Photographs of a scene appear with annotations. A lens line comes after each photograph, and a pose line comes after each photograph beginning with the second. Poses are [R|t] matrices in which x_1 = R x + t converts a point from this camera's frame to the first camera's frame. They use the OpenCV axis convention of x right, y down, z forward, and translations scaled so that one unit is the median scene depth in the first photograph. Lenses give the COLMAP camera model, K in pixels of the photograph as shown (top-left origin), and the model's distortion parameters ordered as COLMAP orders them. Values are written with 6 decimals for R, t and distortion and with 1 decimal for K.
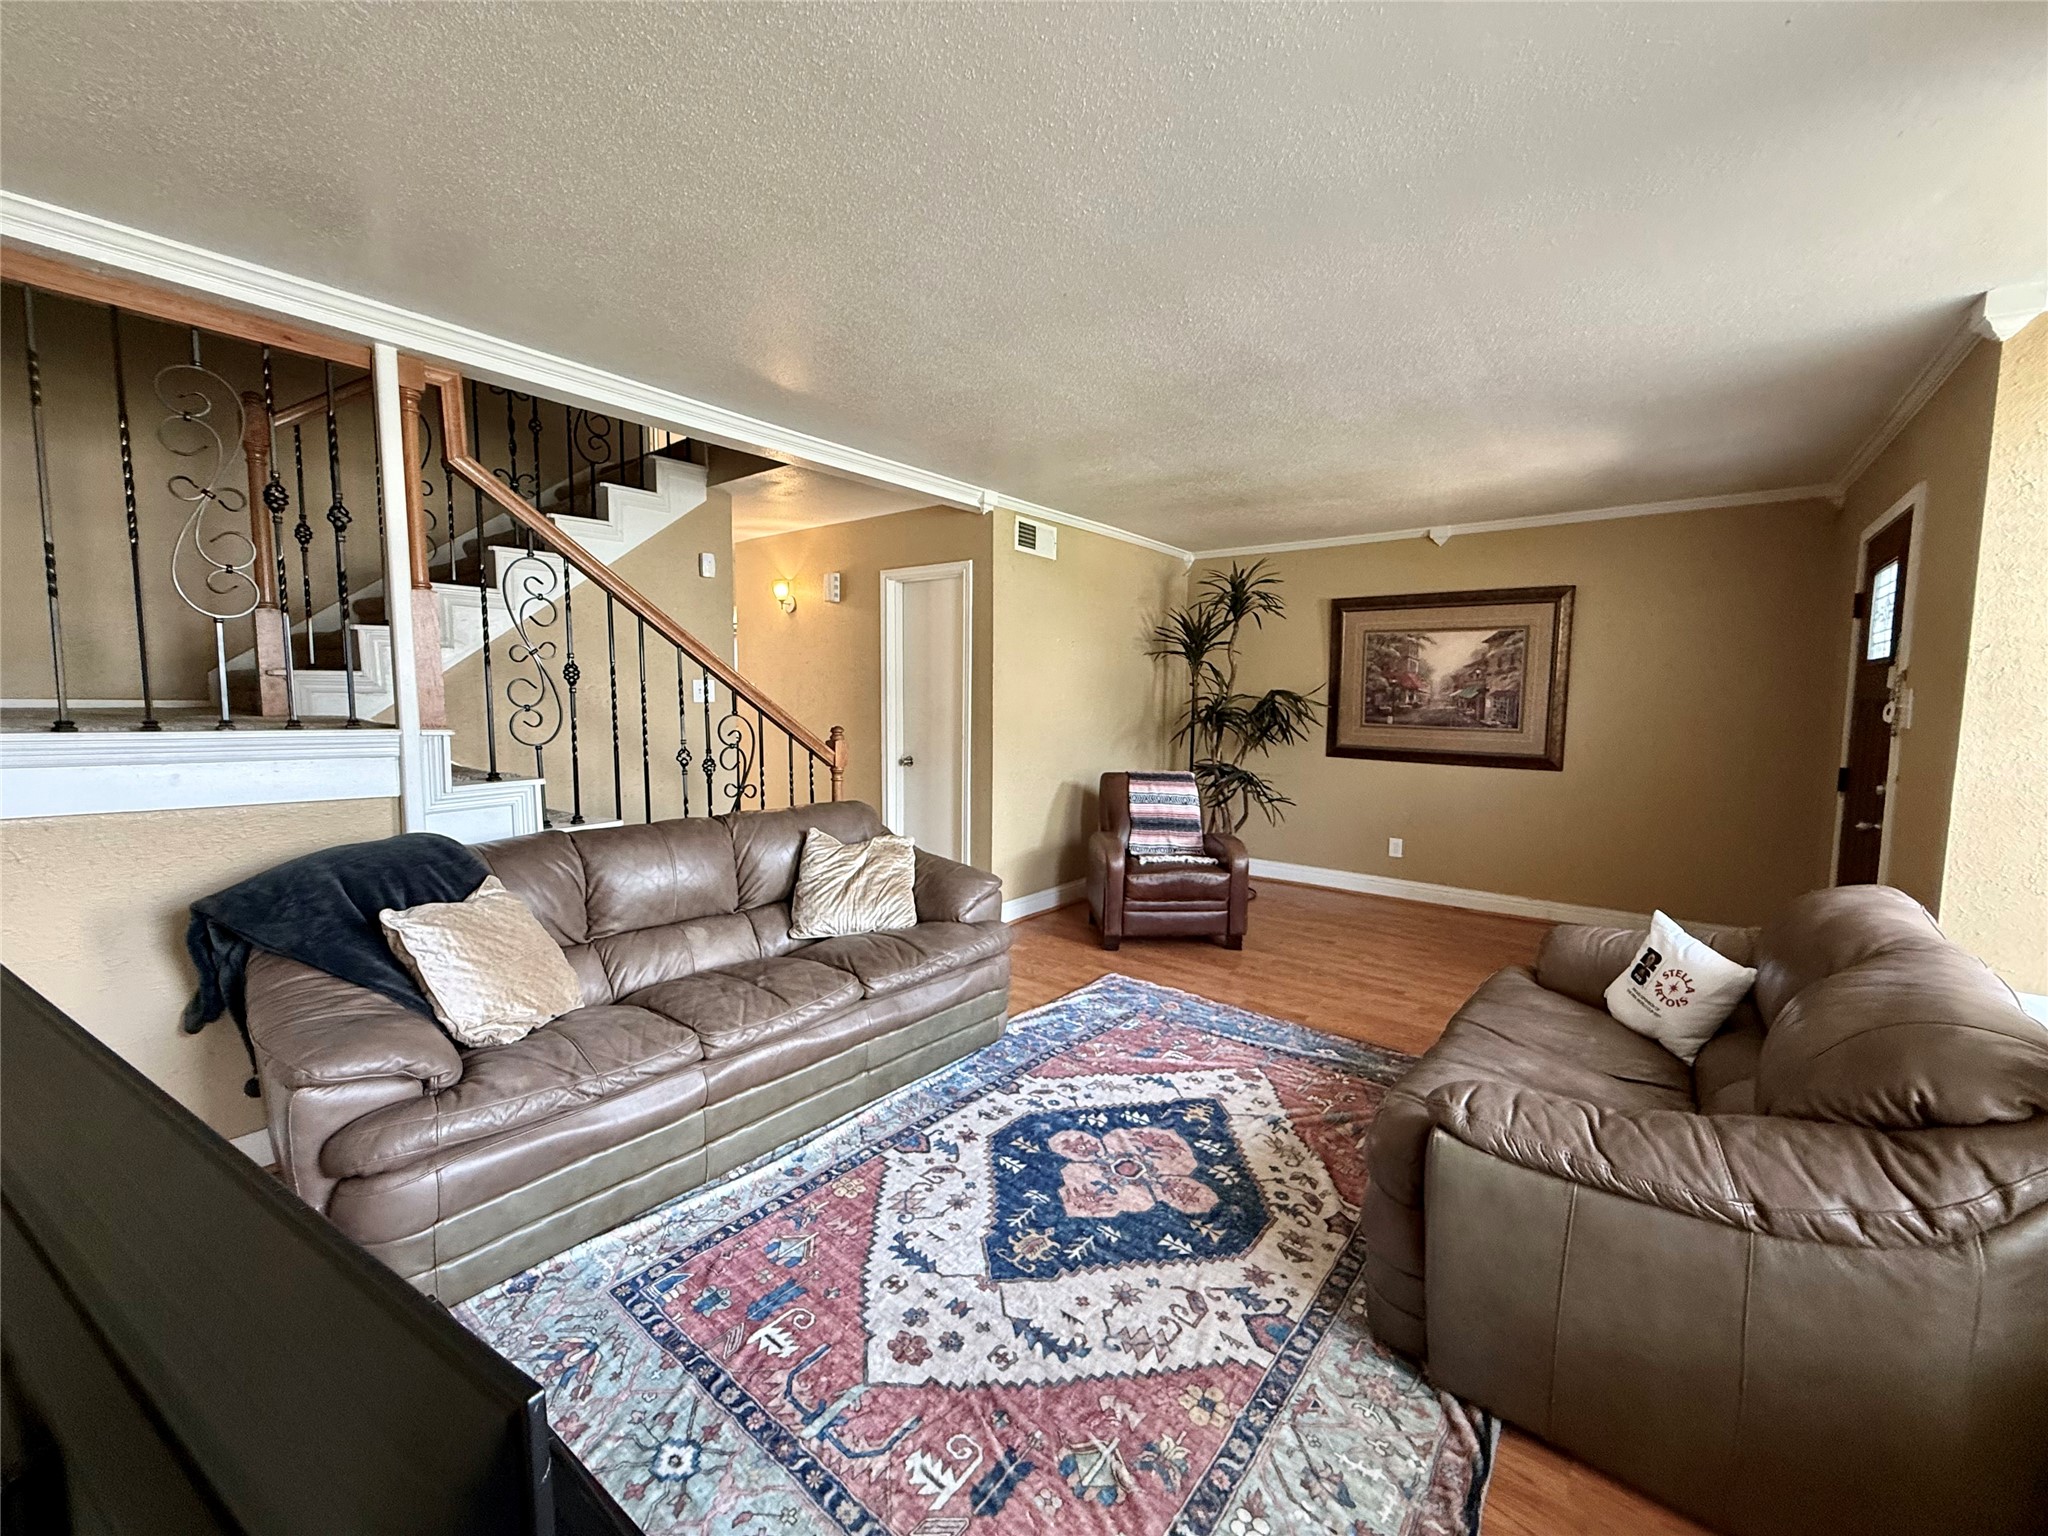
lens RADIAL K [[815.8, 0, 1022.5], [0, 815.8, 767.5], [0, 0, 1]] dist [-0.002034, 0.000207]
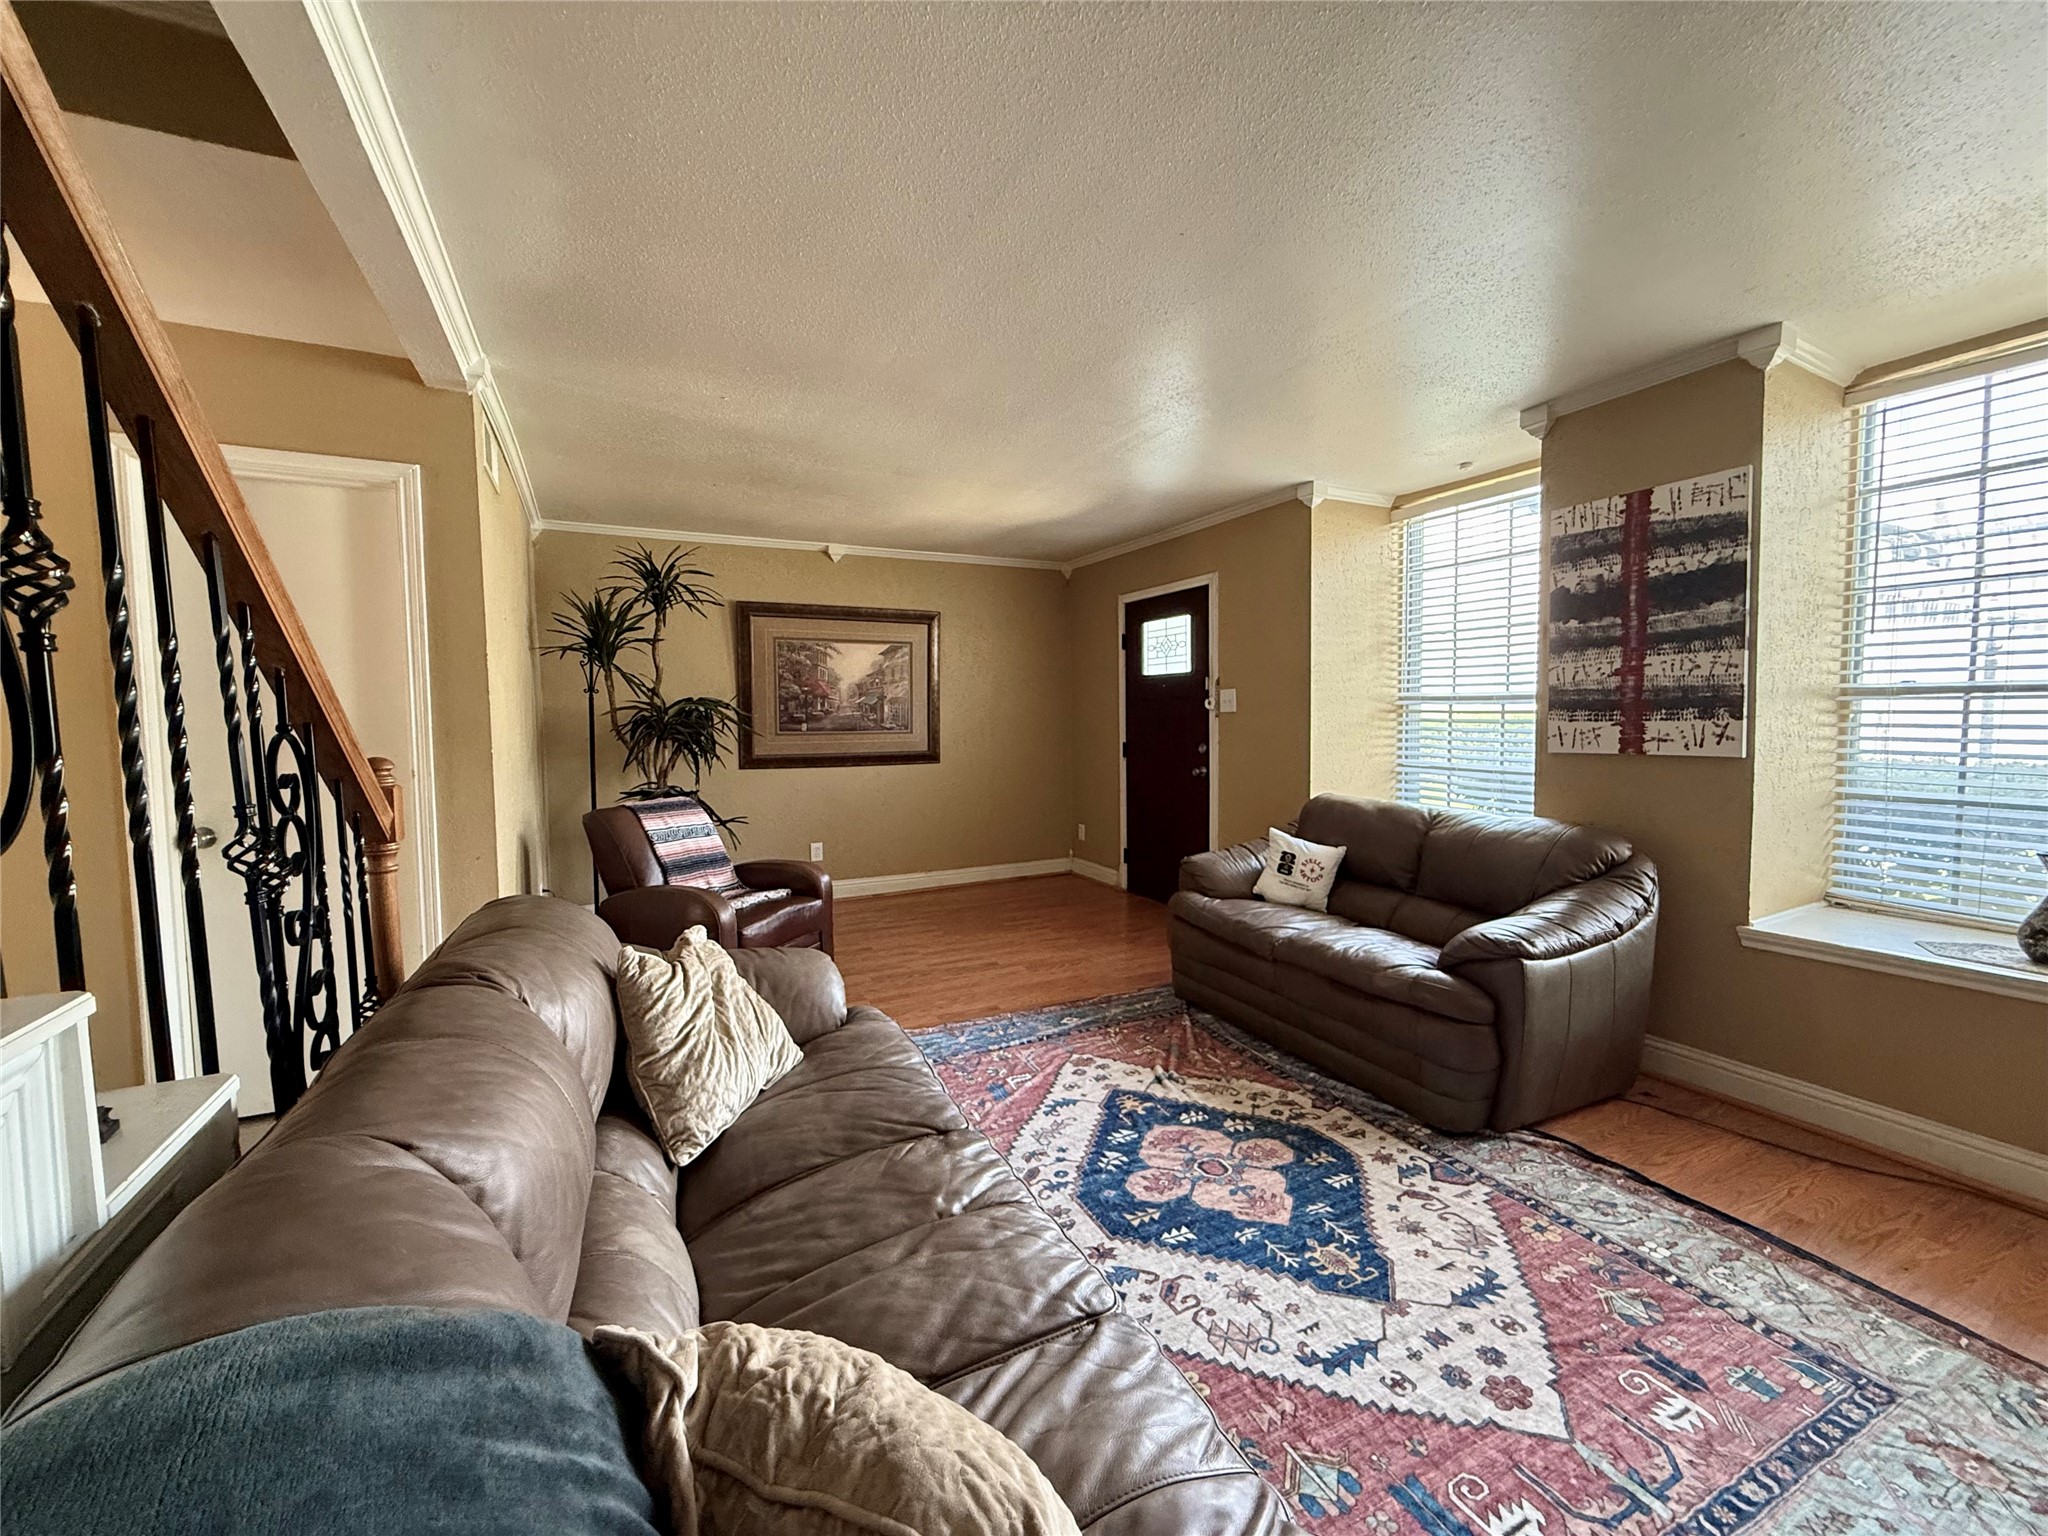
lens RADIAL K [[815.8, 0, 1022.5], [0, 815.8, 767.5], [0, 0, 1]] dist [-0.002034, 0.000207]
pose [[0.426238, -0.074091, 0.901572, -0.777500], [0.099698, 0.994416, 0.034586, -0.037070], [-0.899100, 0.075143, 0.431245, 0.722484]]
